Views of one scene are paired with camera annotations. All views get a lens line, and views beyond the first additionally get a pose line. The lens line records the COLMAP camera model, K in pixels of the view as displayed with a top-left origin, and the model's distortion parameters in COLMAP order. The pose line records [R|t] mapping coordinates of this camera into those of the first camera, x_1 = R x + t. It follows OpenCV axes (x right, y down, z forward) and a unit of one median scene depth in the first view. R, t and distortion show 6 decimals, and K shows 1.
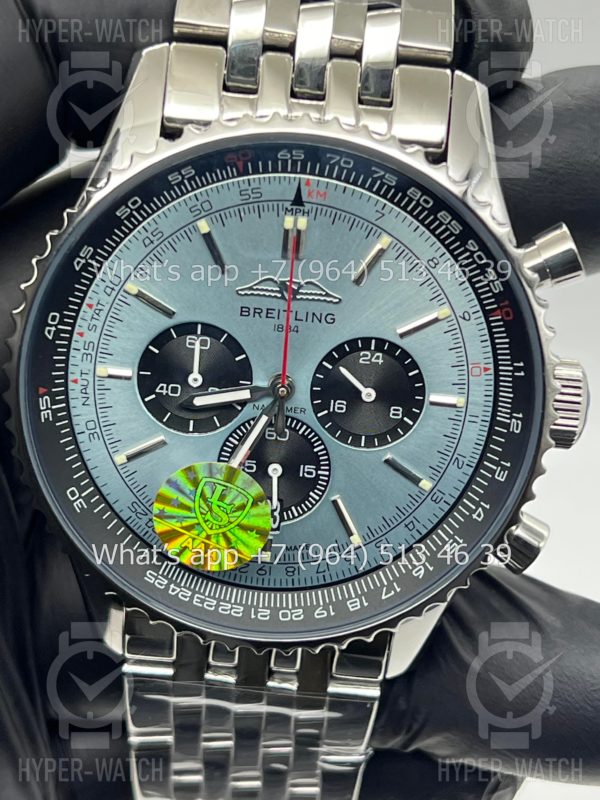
lens RADIAL K [[1900.8, 0, 300.0], [0, 1900.8, 400.0], [0, 0, 1]] dist [0.214503, -0.610662]
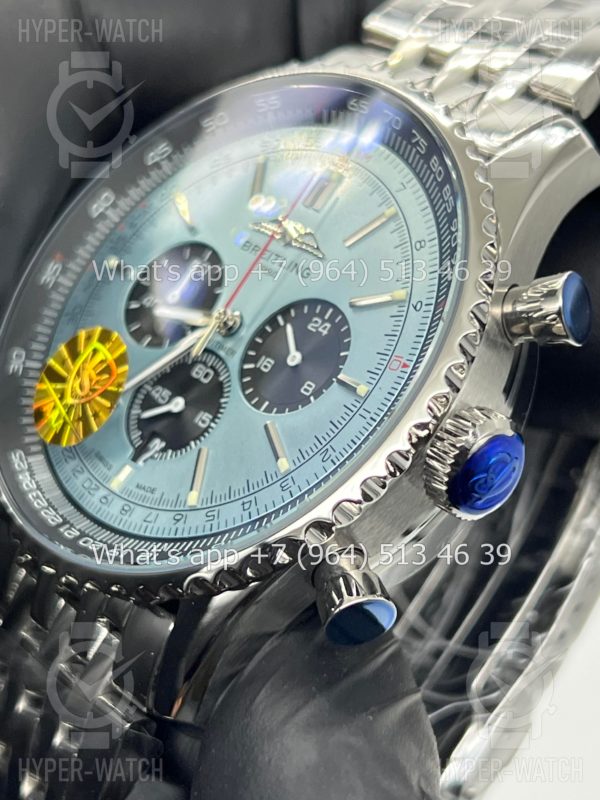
lens RADIAL K [[1900.8, 0, 300.0], [0, 1900.8, 400.0], [0, 0, 1]] dist [0.214503, -0.610662]
pose [[0.696777, 0.271897, -0.663757, 0.628271], [-0.611156, 0.709455, -0.350943, 0.318374], [0.375486, 0.650189, 0.660504, 0.437355]]
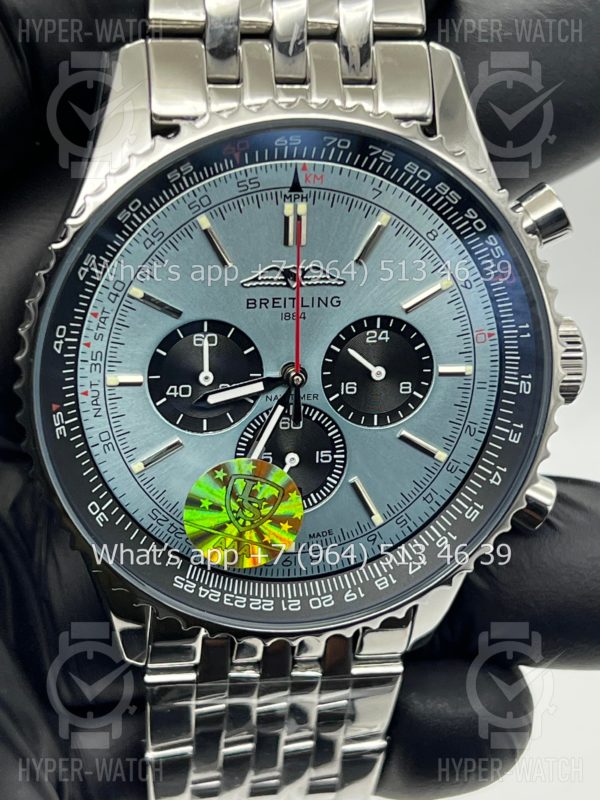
lens RADIAL K [[1900.8, 0, 300.0], [0, 1900.8, 400.0], [0, 0, 1]] dist [0.214503, -0.610662]
pose [[0.979996, -0.115491, 0.162081, -0.169028], [0.113896, 0.993308, 0.019134, -0.012695], [-0.163206, -0.000291, 0.986592, 0.020138]]
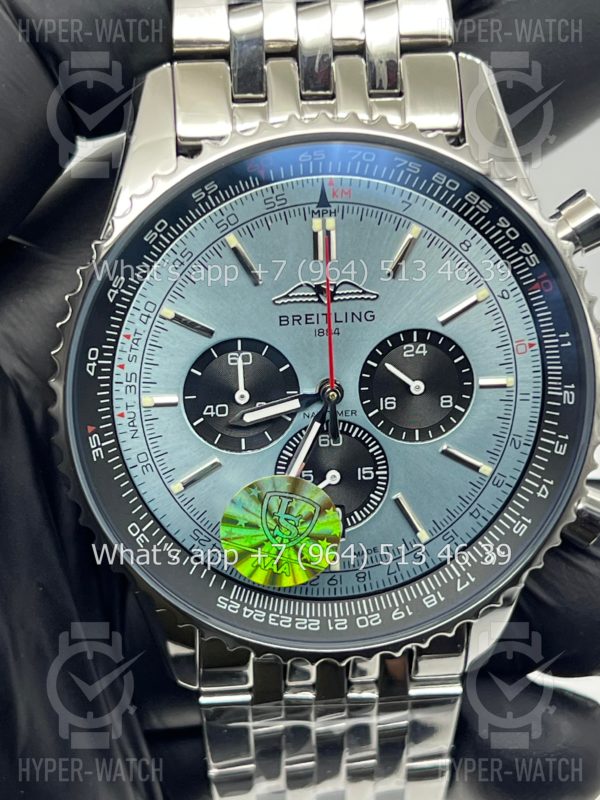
lens RADIAL K [[1900.8, 0, 300.0], [0, 1900.8, 400.0], [0, 0, 1]] dist [0.214503, -0.610662]
pose [[0.988389, -0.139627, 0.059928, -0.084934], [0.141212, 0.989710, -0.023071, 0.018047], [-0.056090, 0.031266, 0.997936, 0.015957]]
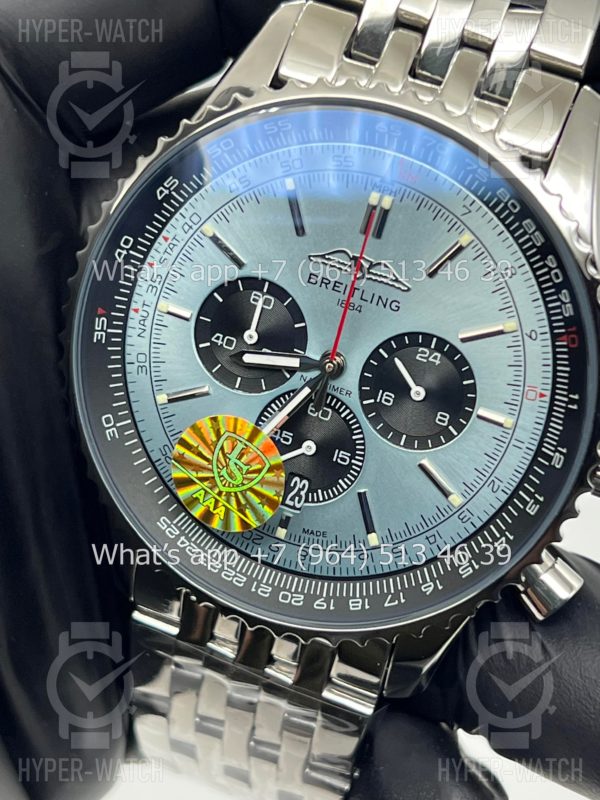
lens RADIAL K [[1900.8, 0, 300.0], [0, 1900.8, 400.0], [0, 0, 1]] dist [0.214503, -0.610662]
pose [[0.950551, 0.234430, -0.203703, 0.177432], [-0.246629, 0.968428, -0.036352, 0.050560], [0.188750, 0.084793, 0.978358, 0.046836]]
